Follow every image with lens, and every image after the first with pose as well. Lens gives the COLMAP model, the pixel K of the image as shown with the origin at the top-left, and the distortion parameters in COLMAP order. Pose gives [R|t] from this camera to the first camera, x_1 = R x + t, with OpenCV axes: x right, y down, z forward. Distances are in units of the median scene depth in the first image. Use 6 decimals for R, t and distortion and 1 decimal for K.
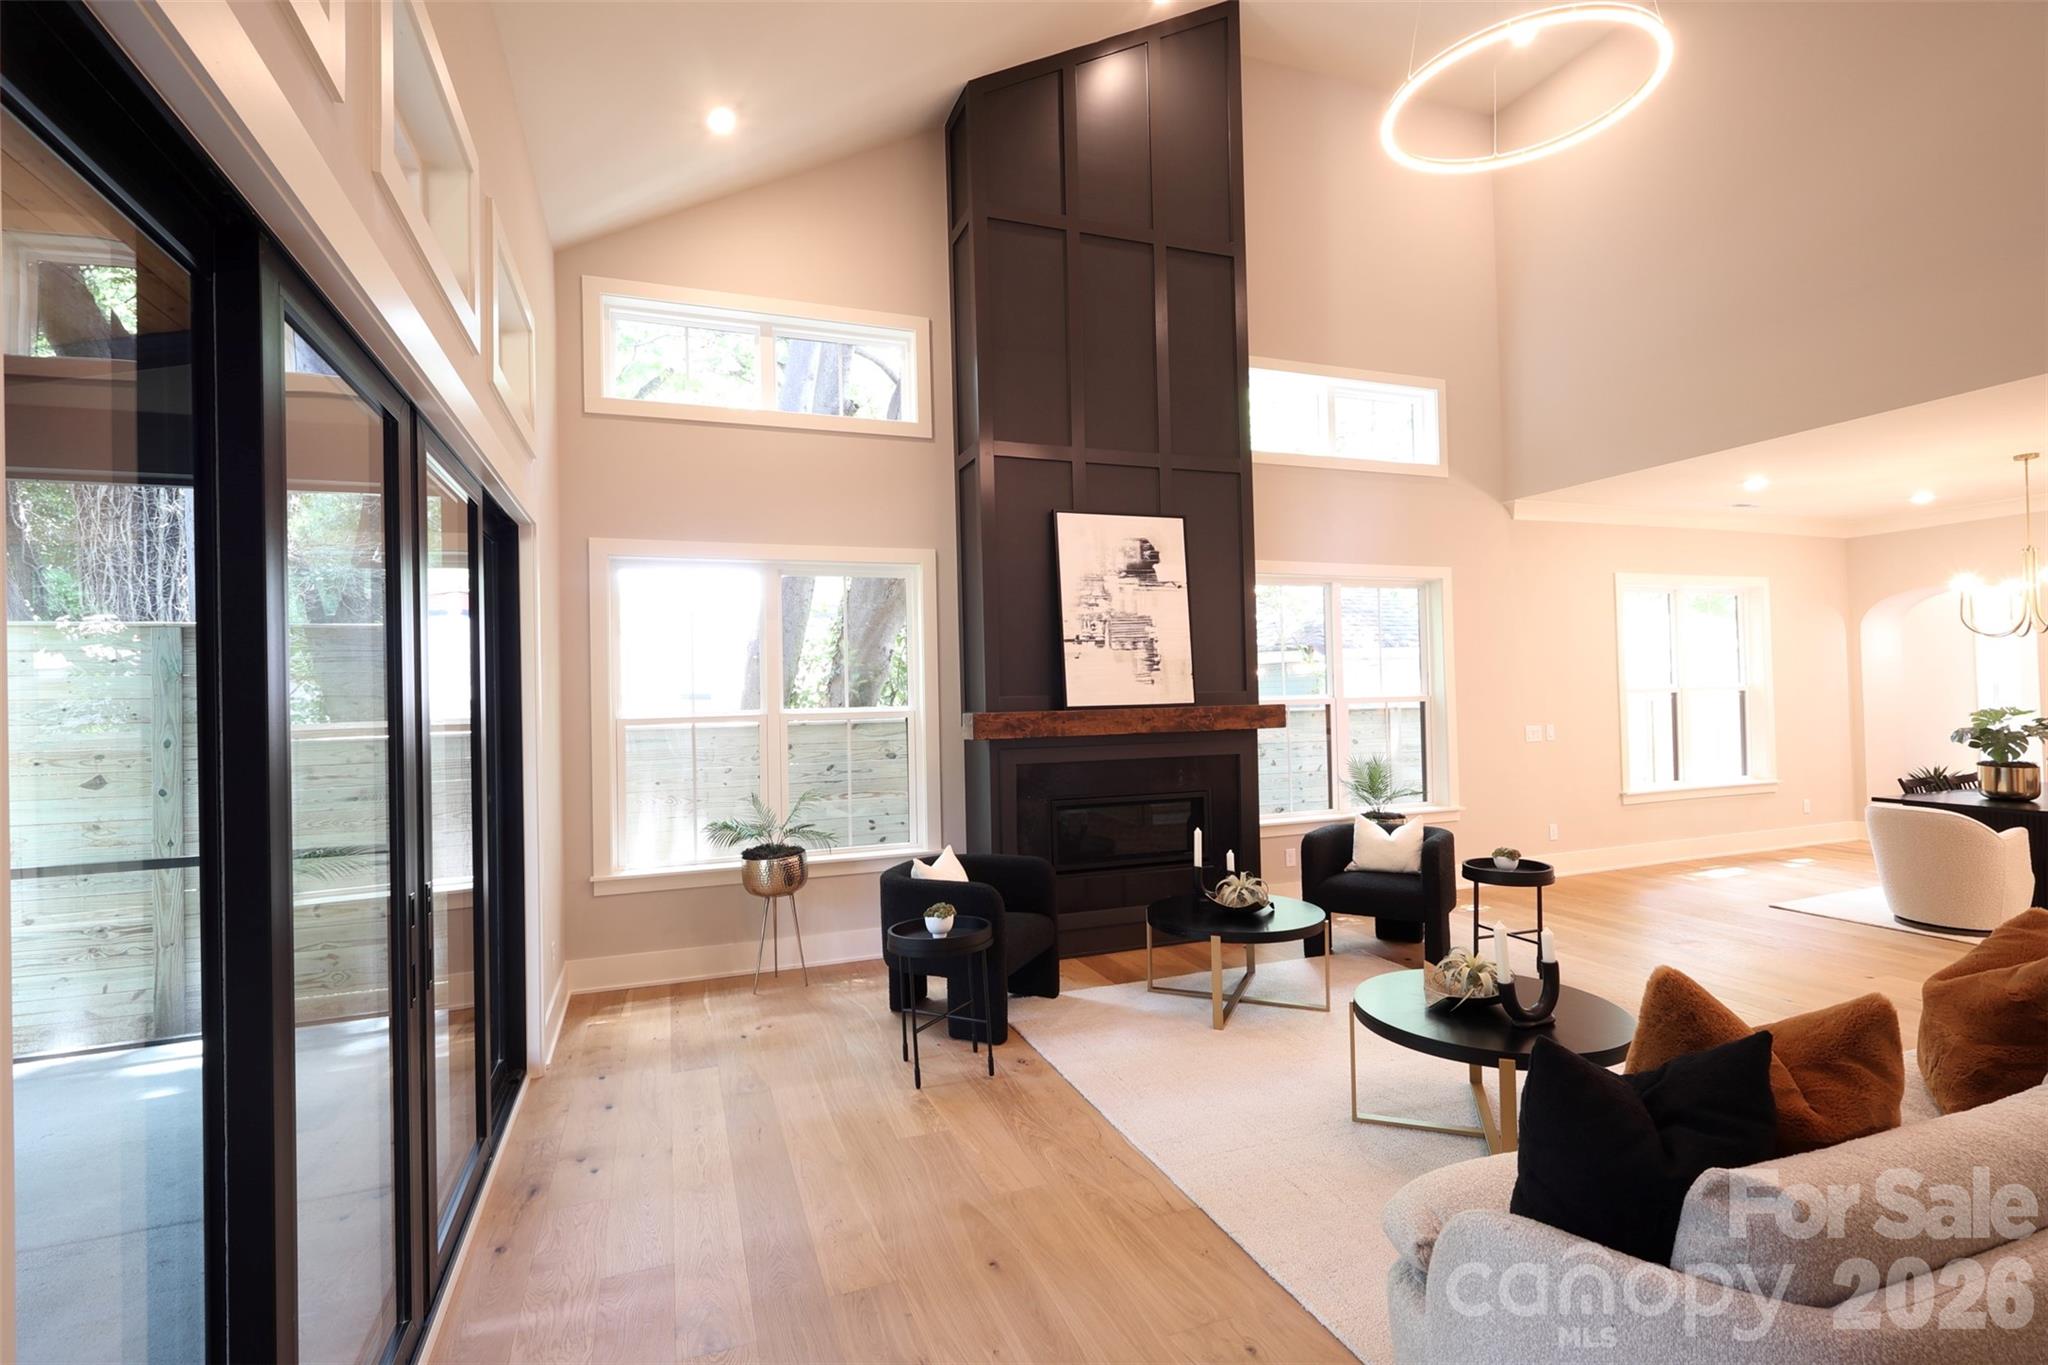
lens RADIAL K [[947.3, 0, 1020.3], [0, 947.3, 680.5], [0, 0, 1]] dist [-0.002864, 0.001412]
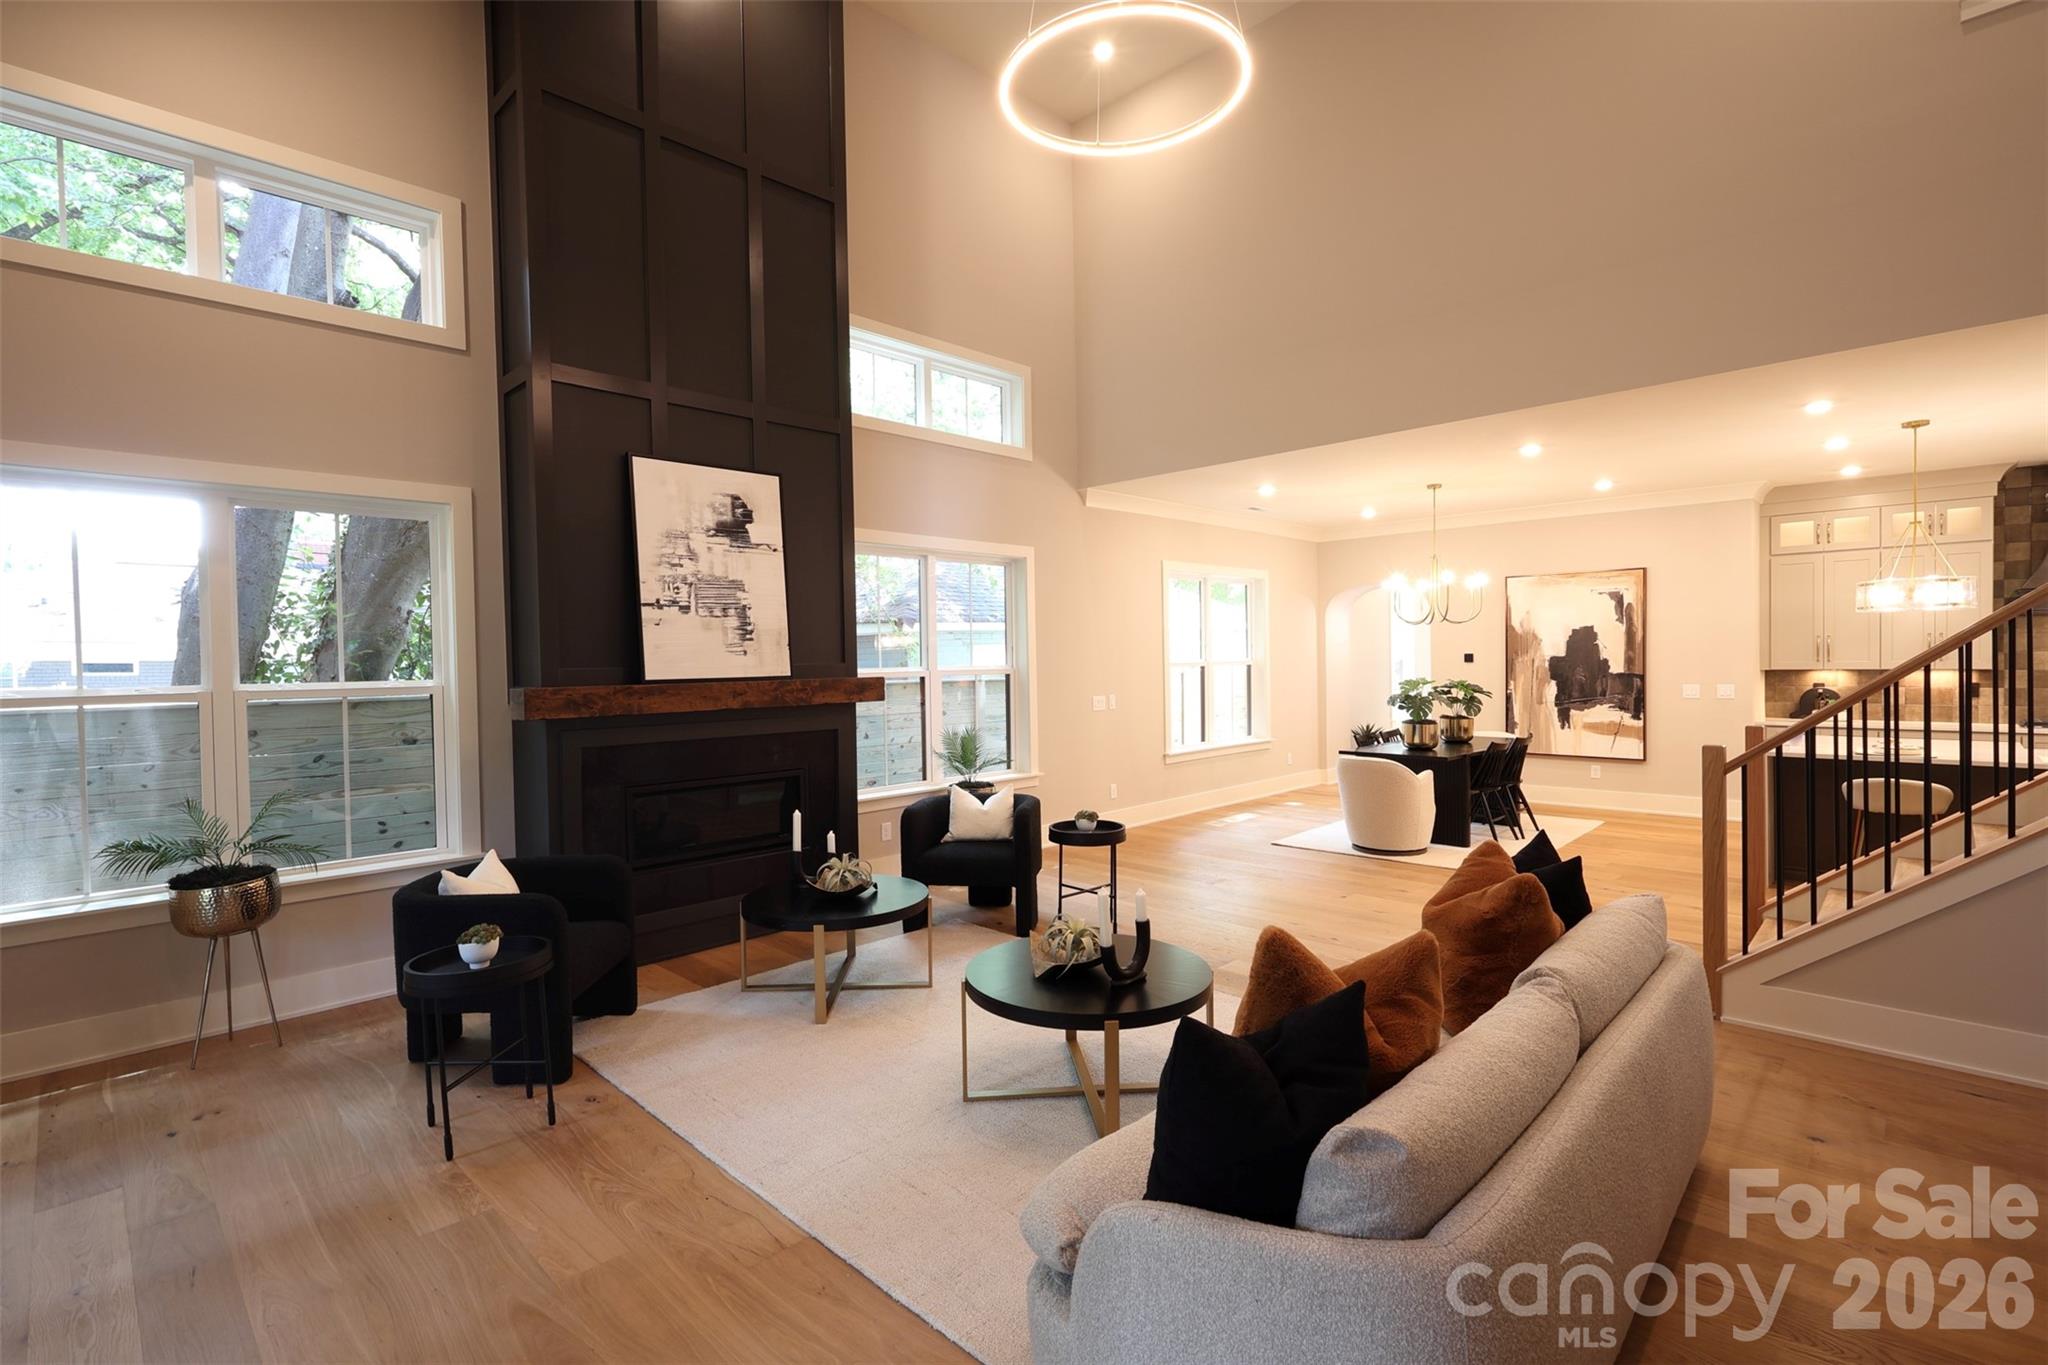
lens RADIAL K [[947.3, 0, 1023.0], [0, 947.3, 676.6], [0, 0, 1]] dist [-0.002864, 0.001412]
pose [[0.905811, -0.001461, 0.423679, -0.005042], [-0.009250, 0.999687, 0.023224, 0.000851], [-0.423580, -0.024956, 0.905515, 0.057102]]
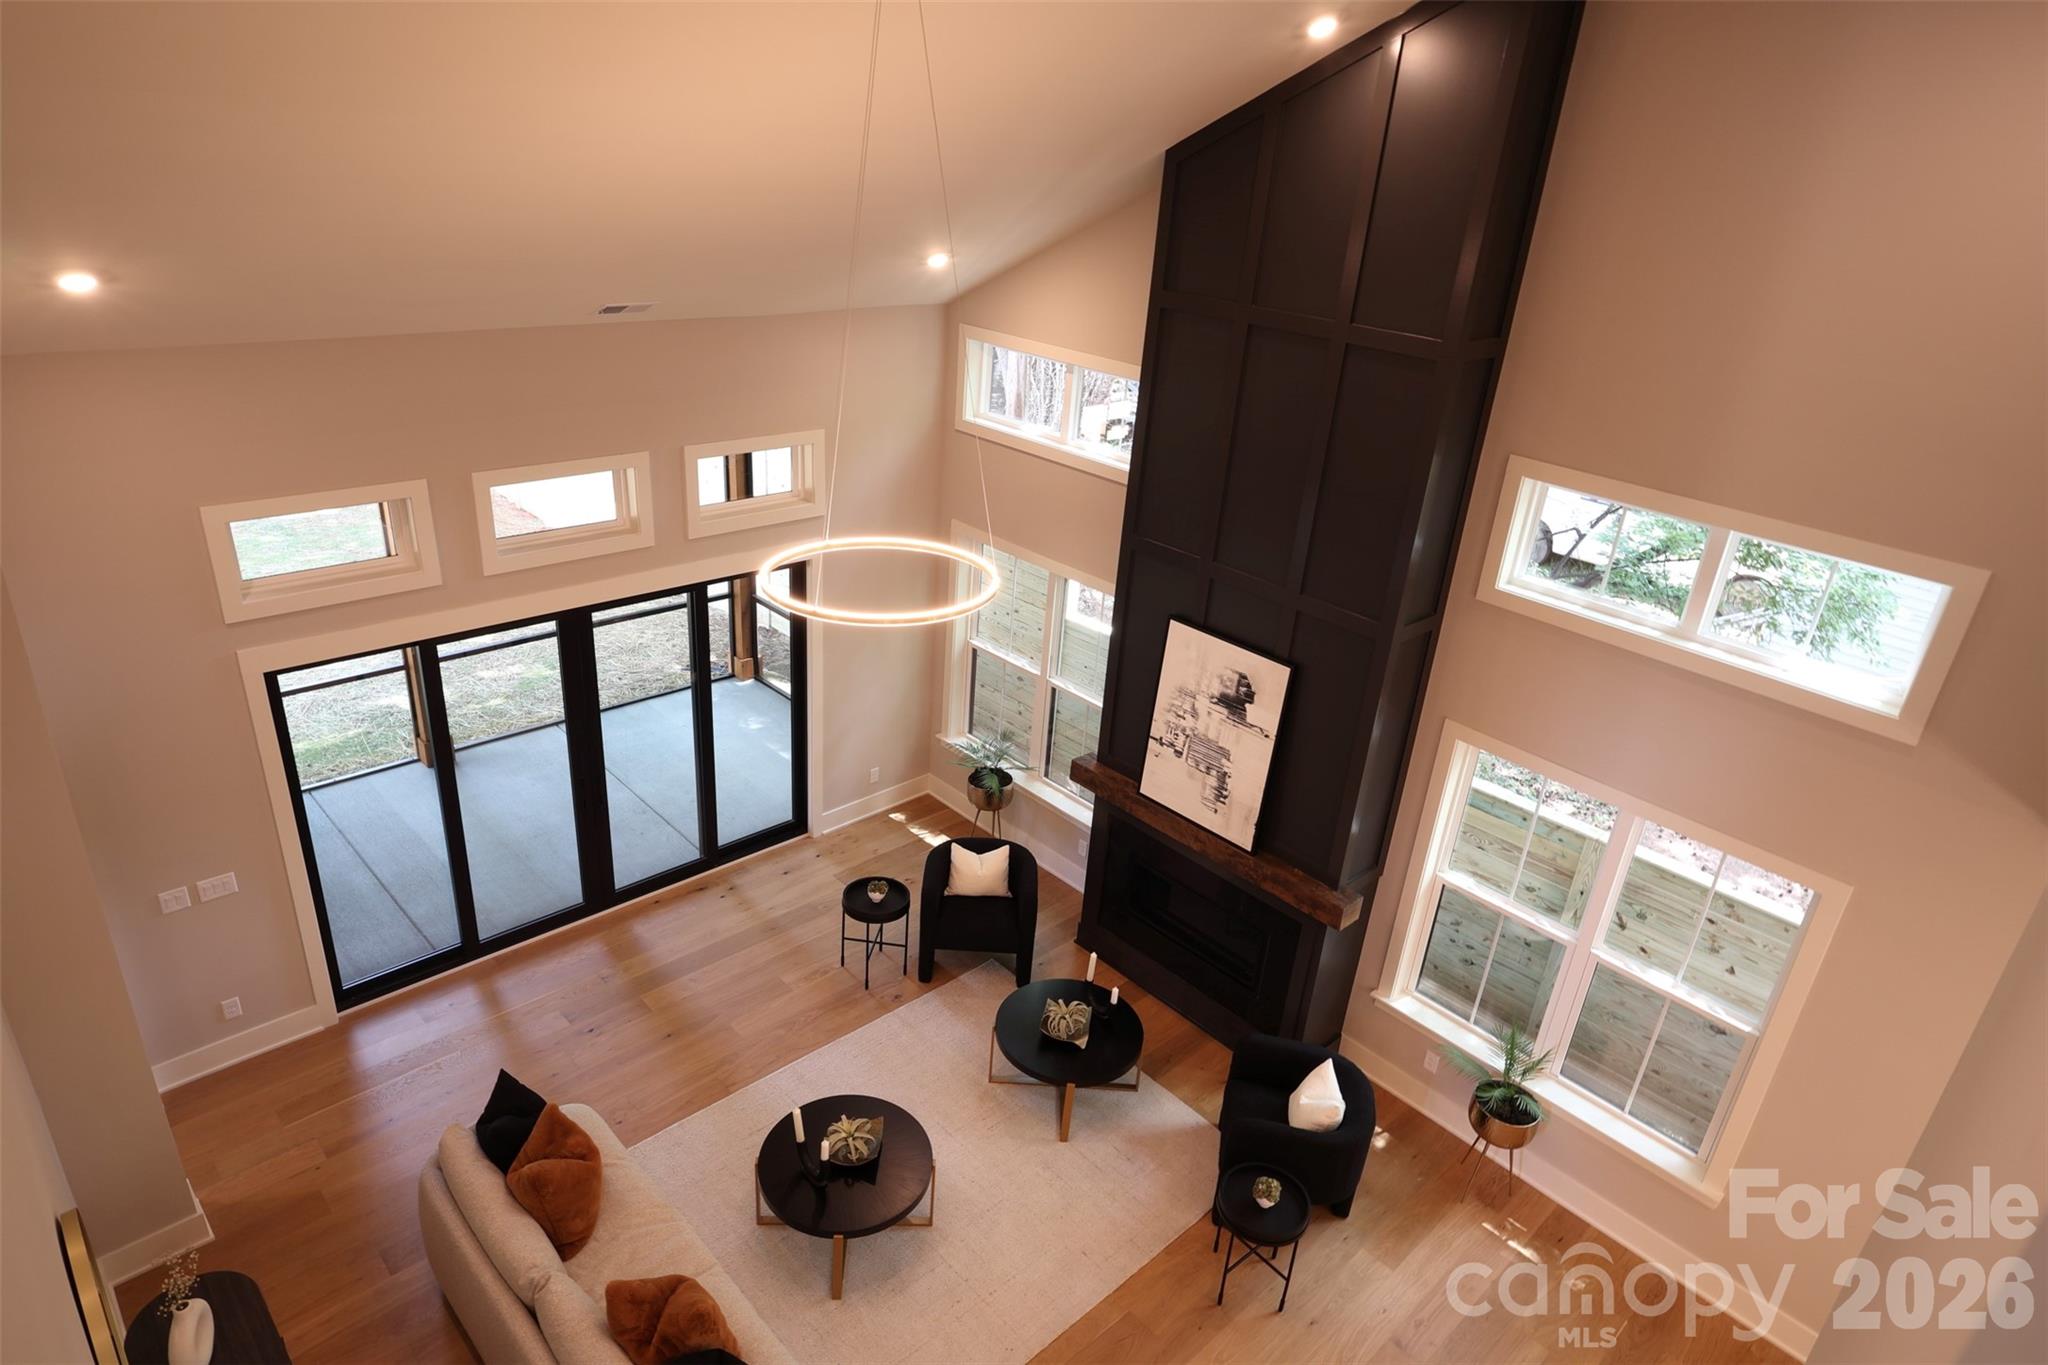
lens RADIAL K [[1209.6, 0, 1024.1], [0, 1209.6, 688.1], [0, 0, 1]] dist [0.006188, 0.000538]
pose [[0.383302, 0.439623, -0.812288, 1.034336], [-0.067584, 0.890450, 0.450035, -0.668049], [0.921147, -0.117602, 0.371022, 0.372839]]
